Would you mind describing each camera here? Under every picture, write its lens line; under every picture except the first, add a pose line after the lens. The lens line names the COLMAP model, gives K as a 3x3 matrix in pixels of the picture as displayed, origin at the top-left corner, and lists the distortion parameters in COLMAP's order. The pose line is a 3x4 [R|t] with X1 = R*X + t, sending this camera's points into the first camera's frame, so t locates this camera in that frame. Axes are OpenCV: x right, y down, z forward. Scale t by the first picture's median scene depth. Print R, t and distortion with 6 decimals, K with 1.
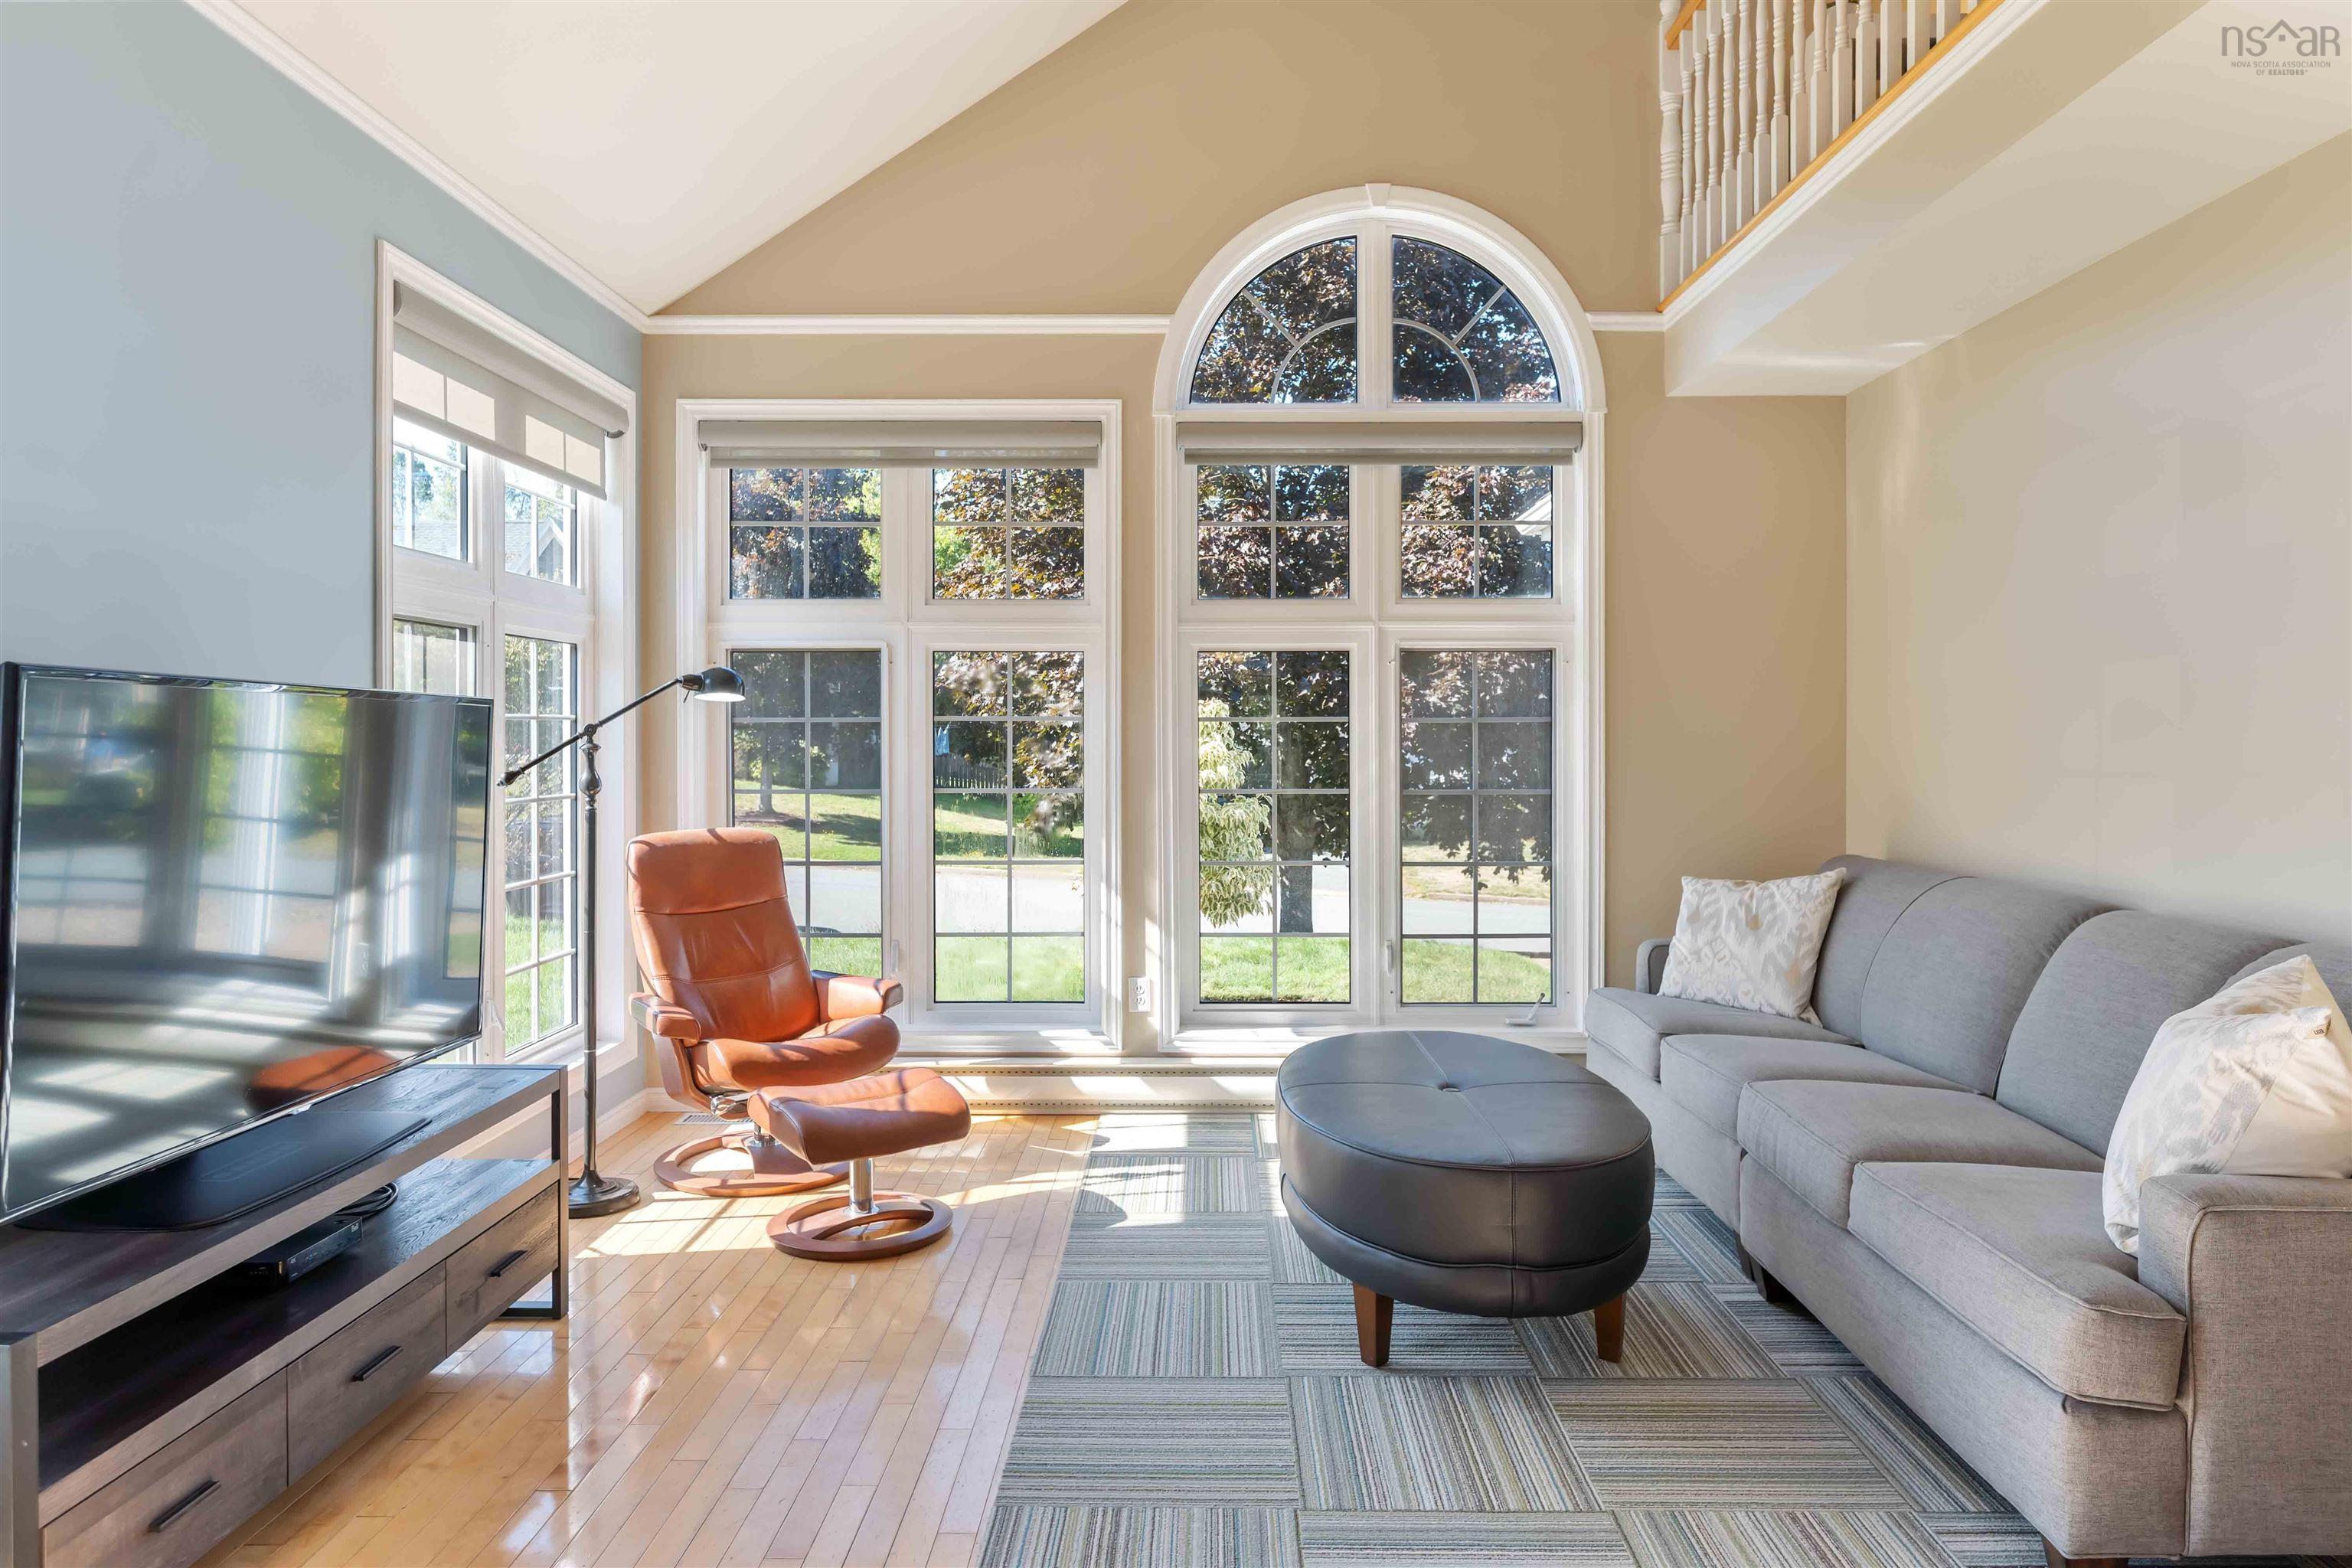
lens RADIAL K [[1438.2, 0, 1179.0], [0, 1438.2, 759.1], [0, 0, 1]] dist [-0.006317, 0.001185]
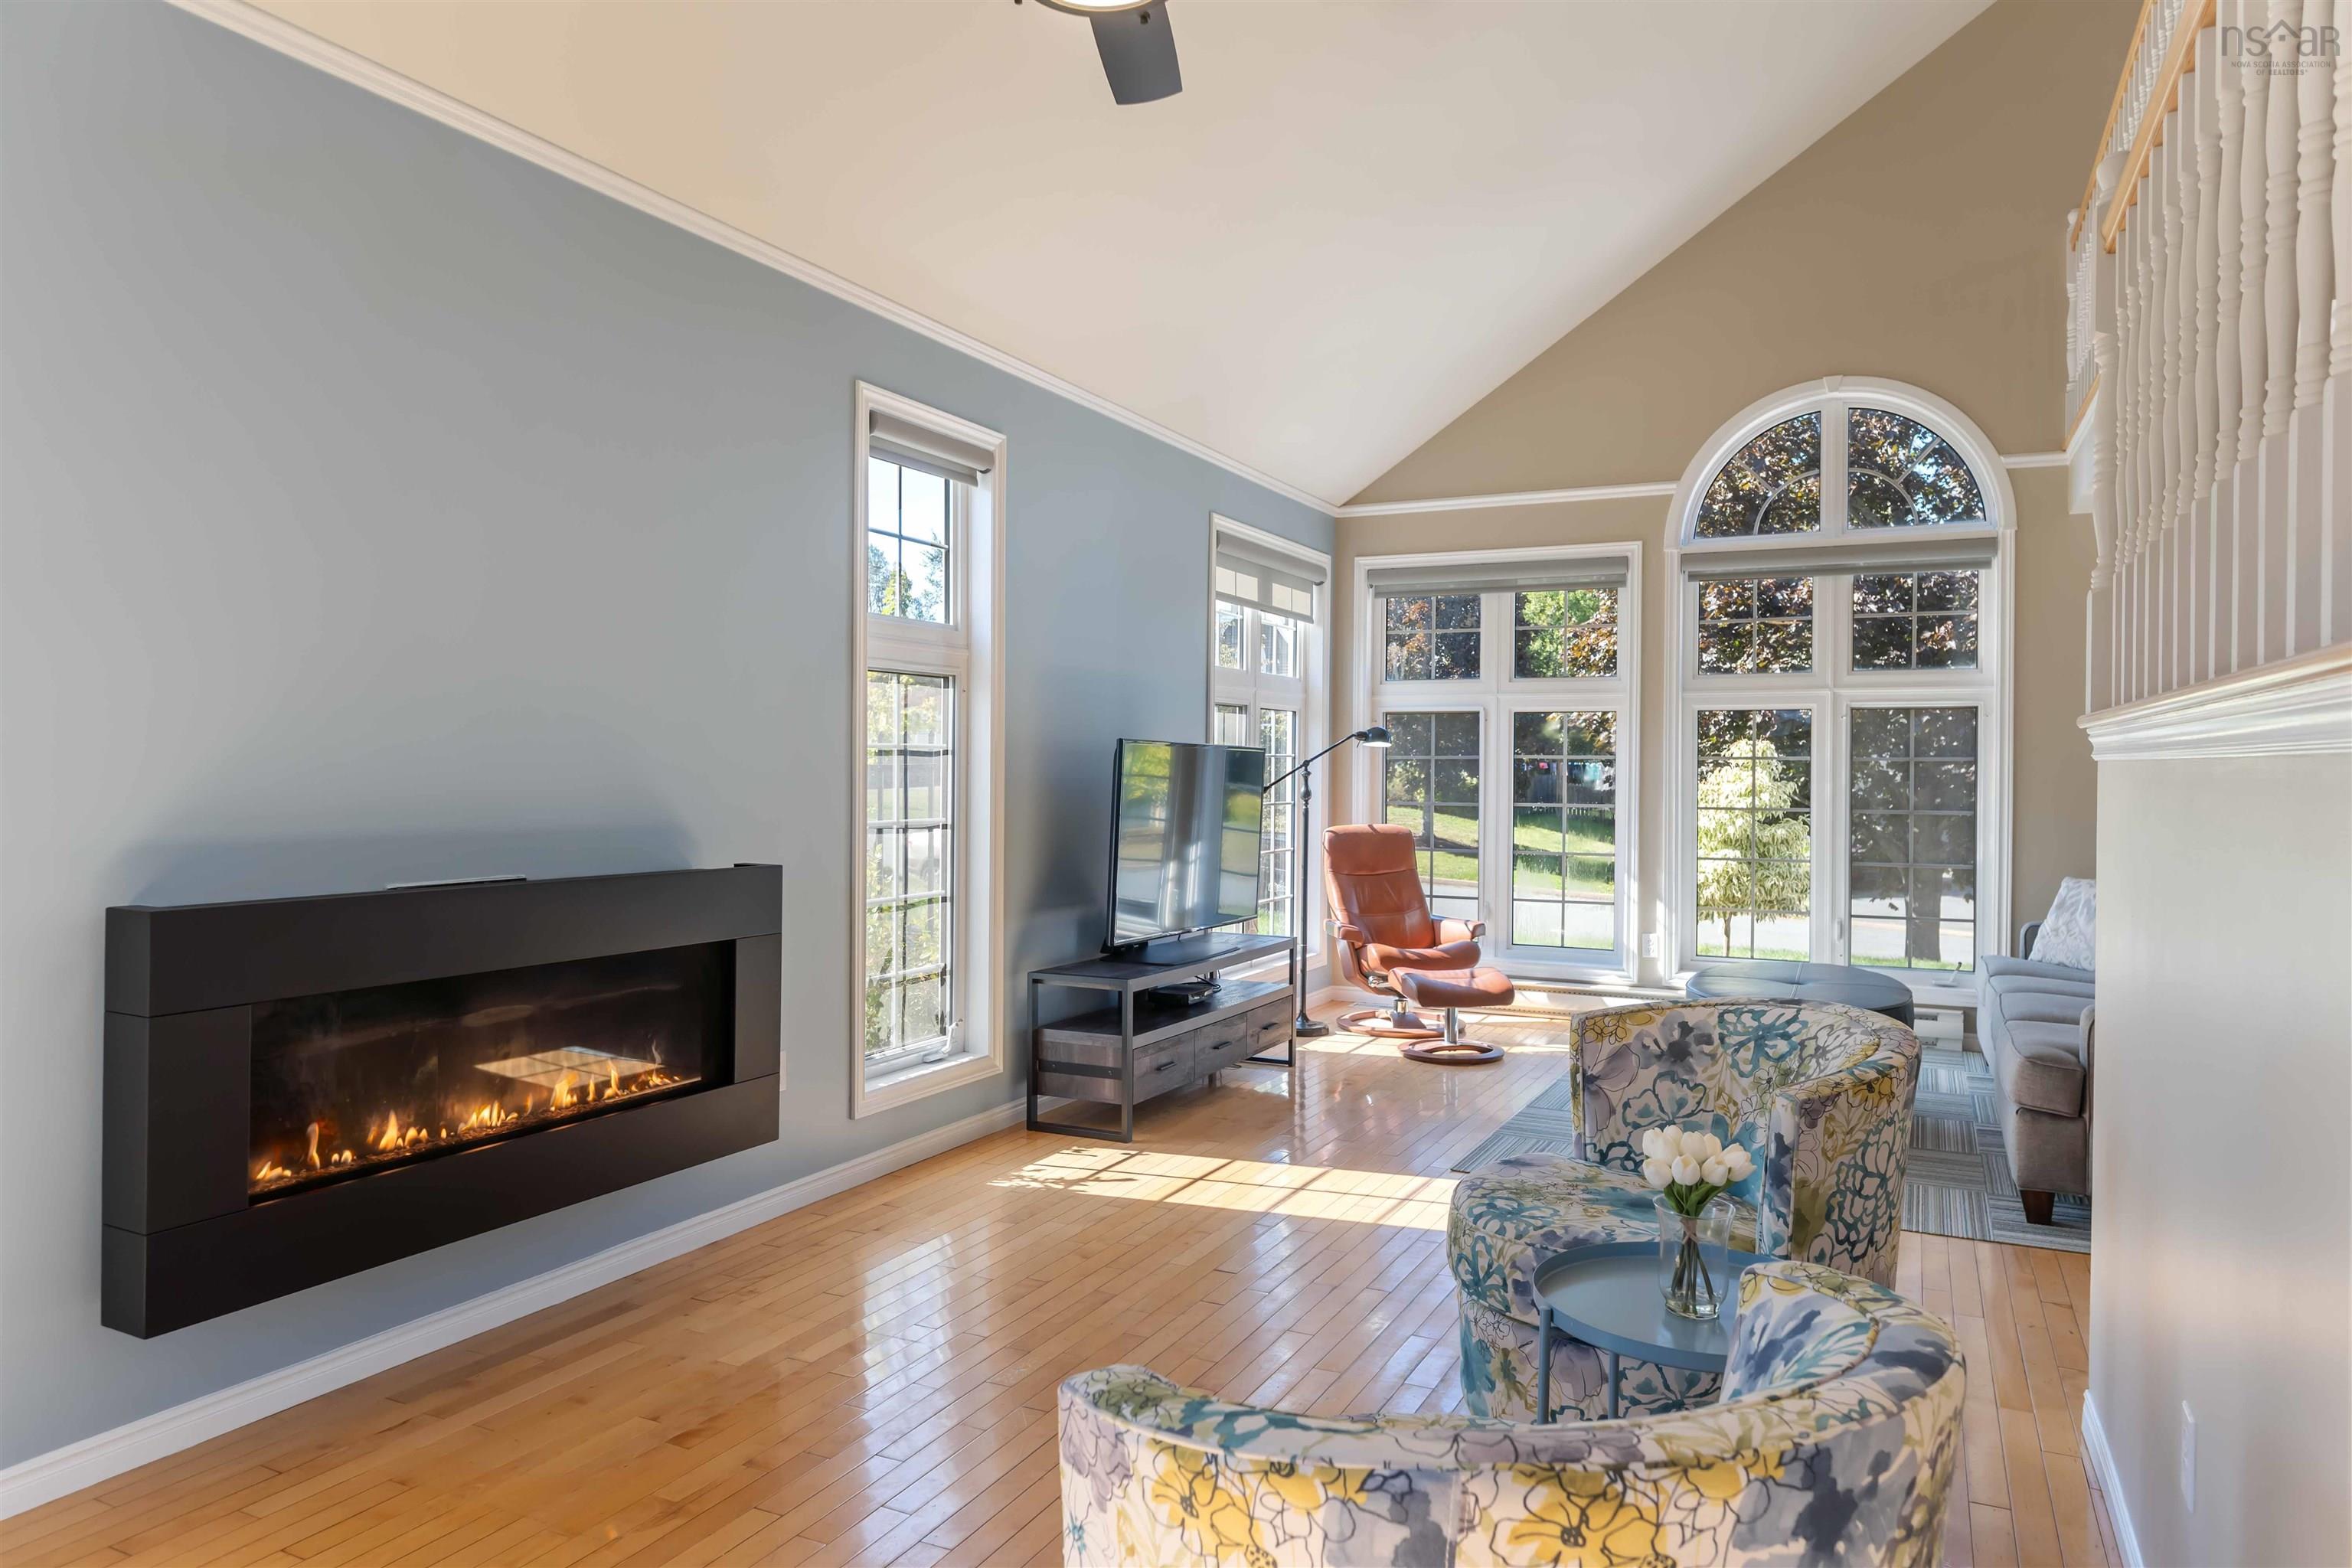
lens RADIAL K [[1494.4, 0, 1178.5], [0, 1494.4, 776.7], [0, 0, 1]] dist [-0.010499, -0.003797]
pose [[0.900192, 0.008655, -0.435408, 0.214327], [-0.013635, 0.999872, -0.008316, 0.011185], [0.435280, 0.013423, 0.900195, -0.620926]]
